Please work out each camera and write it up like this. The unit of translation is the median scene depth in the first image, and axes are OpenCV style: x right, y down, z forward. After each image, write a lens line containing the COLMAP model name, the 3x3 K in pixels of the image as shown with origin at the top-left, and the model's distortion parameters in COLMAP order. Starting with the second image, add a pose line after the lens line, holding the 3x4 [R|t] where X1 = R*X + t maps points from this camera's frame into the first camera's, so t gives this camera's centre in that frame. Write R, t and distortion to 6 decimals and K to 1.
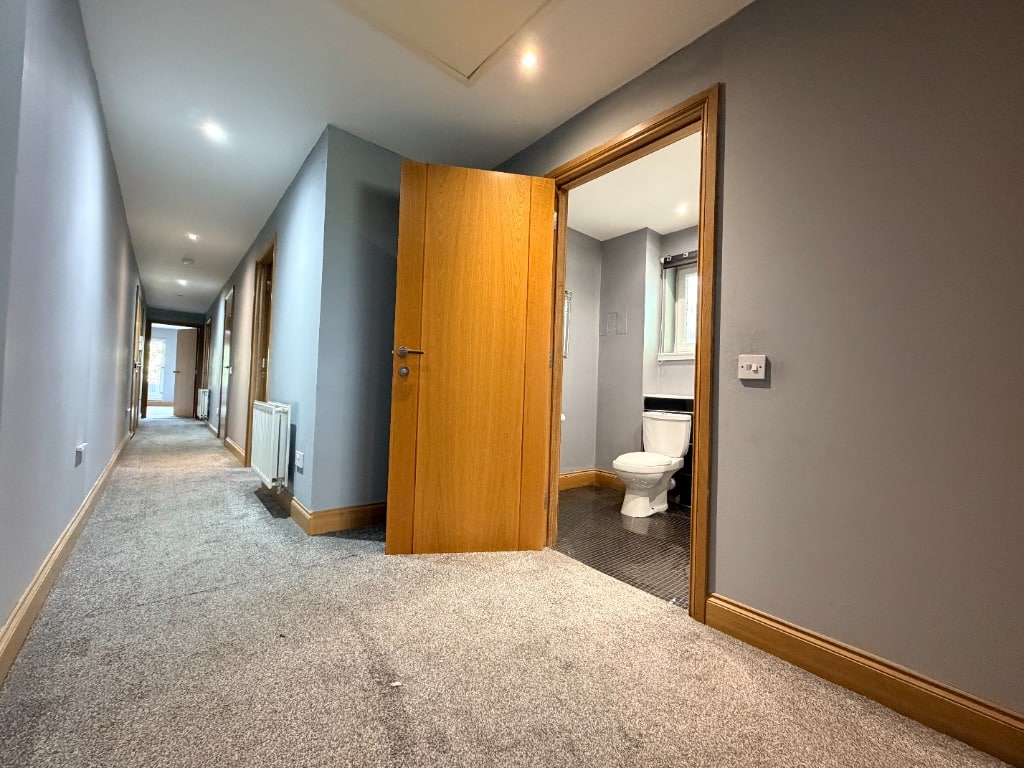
lens RADIAL K [[408.8, 0, 511.4], [0, 408.8, 381.4], [0, 0, 1]] dist [-0.004433, -0.000108]
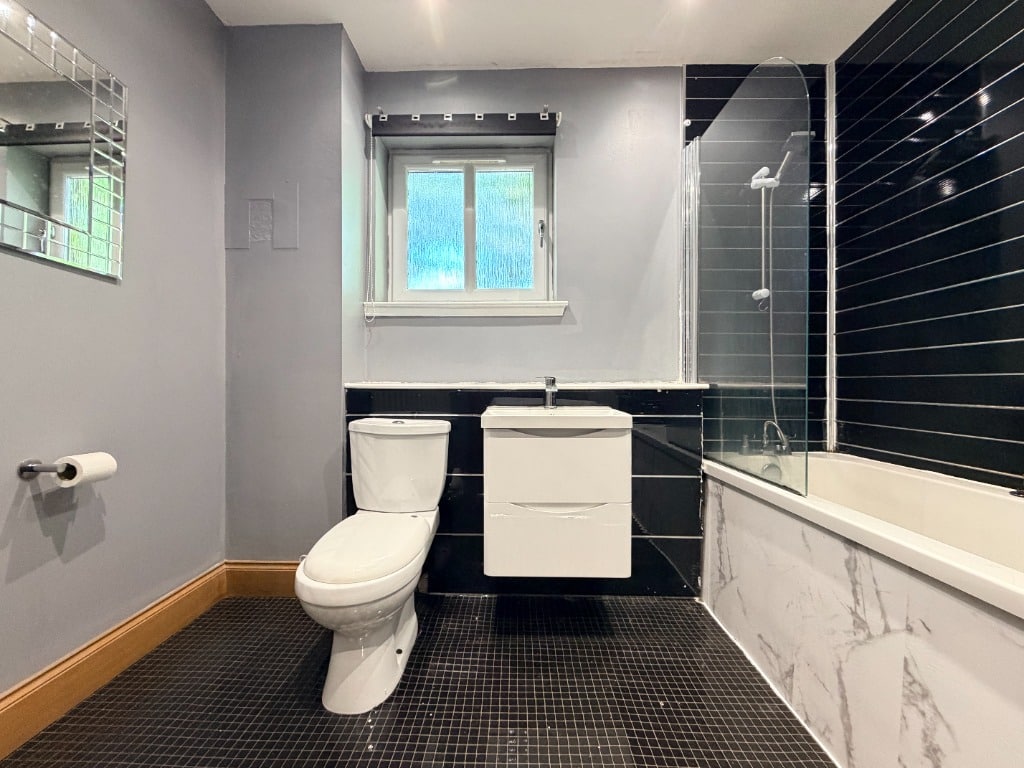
lens RADIAL K [[408.8, 0, 512.3], [0, 408.8, 382.9], [0, 0, 1]] dist [-0.004433, -0.000108]
pose [[0.667642, -0.035056, 0.743657, 0.098785], [0.010743, 0.999240, 0.037460, 0.015422], [-0.744405, -0.017020, 0.667511, 0.520643]]
